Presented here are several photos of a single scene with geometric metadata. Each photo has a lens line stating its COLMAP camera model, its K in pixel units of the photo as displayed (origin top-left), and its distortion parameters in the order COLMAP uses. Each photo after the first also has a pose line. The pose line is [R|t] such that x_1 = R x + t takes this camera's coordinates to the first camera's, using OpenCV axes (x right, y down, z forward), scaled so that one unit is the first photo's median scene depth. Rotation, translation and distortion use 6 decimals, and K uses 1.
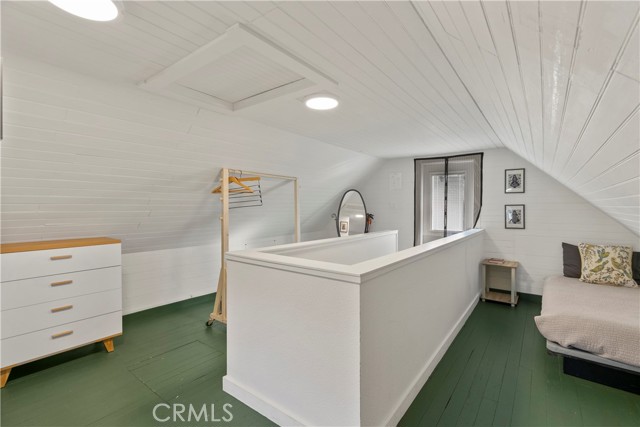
lens RADIAL K [[293.0, 0, 320.2], [0, 293.0, 210.0], [0, 0, 1]] dist [0.000827, 0.000278]
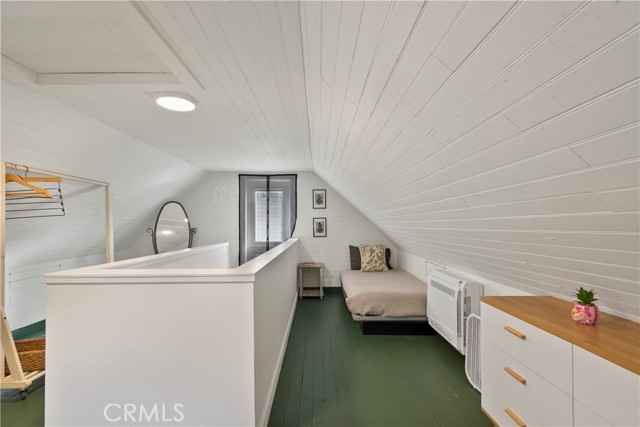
lens RADIAL K [[293.0, 0, 323.5], [0, 293.0, 219.3], [0, 0, 1]] dist [0.000827, 0.000278]
pose [[0.789461, 0.000415, 0.613801, -0.106303], [0.014872, 0.999693, -0.019804, 0.014771], [-0.613621, 0.024763, 0.789212, -0.005733]]
